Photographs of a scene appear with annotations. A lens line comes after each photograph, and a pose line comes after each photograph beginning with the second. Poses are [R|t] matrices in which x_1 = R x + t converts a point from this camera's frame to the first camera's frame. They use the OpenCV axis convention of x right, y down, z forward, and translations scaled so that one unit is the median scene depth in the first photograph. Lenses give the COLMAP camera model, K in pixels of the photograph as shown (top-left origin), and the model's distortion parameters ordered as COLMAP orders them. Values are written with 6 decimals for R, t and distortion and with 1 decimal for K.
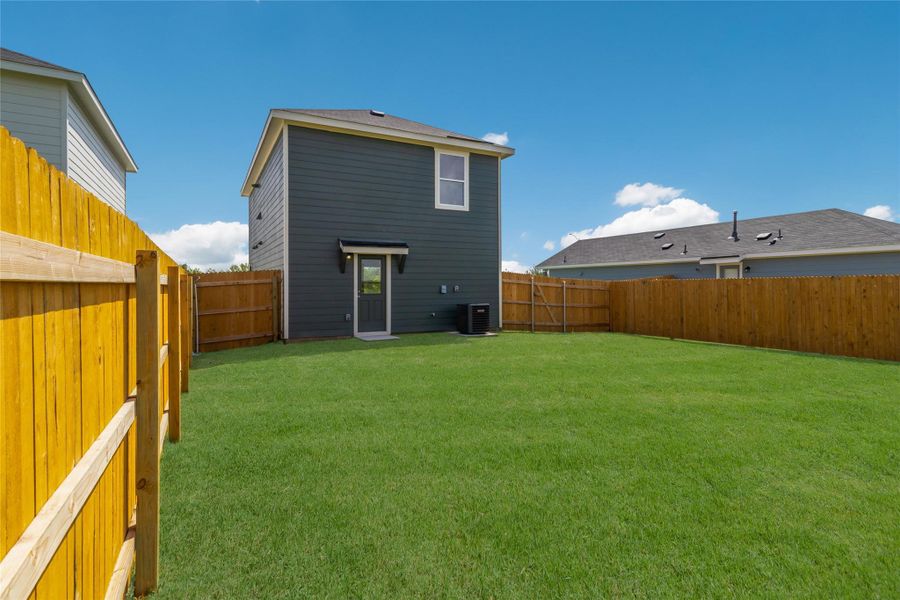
lens RADIAL K [[439.8, 0, 464.2], [0, 439.8, 286.5], [0, 0, 1]] dist [-0.002905, -0.000976]
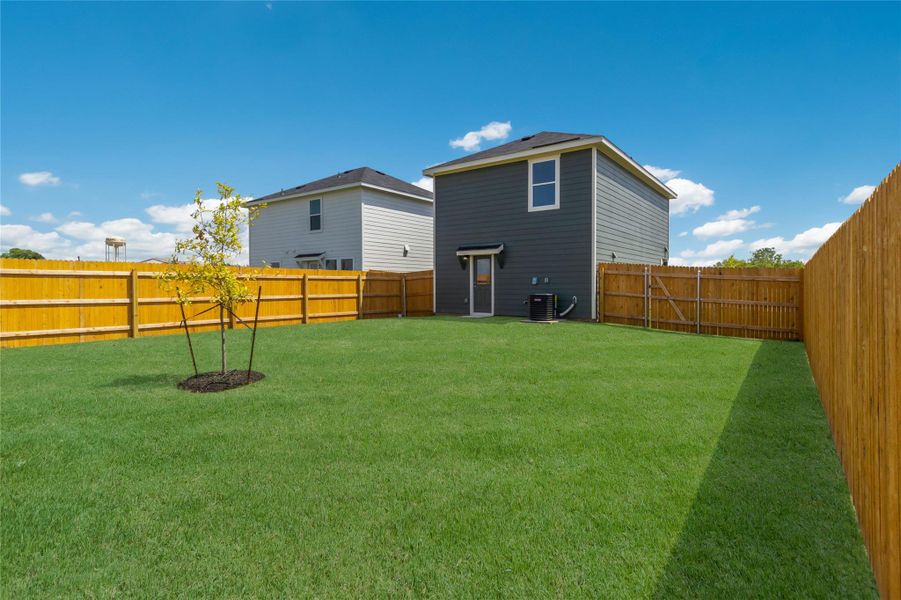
lens RADIAL K [[440.3, 0, 464.7], [0, 440.3, 286.5], [0, 0, 1]] dist [-0.002905, -0.000976]
pose [[0.484104, 0.005193, -0.874995, 0.914626], [0.004116, 0.999958, 0.008212, 0.011273], [0.875001, -0.007577, 0.484062, 0.292352]]
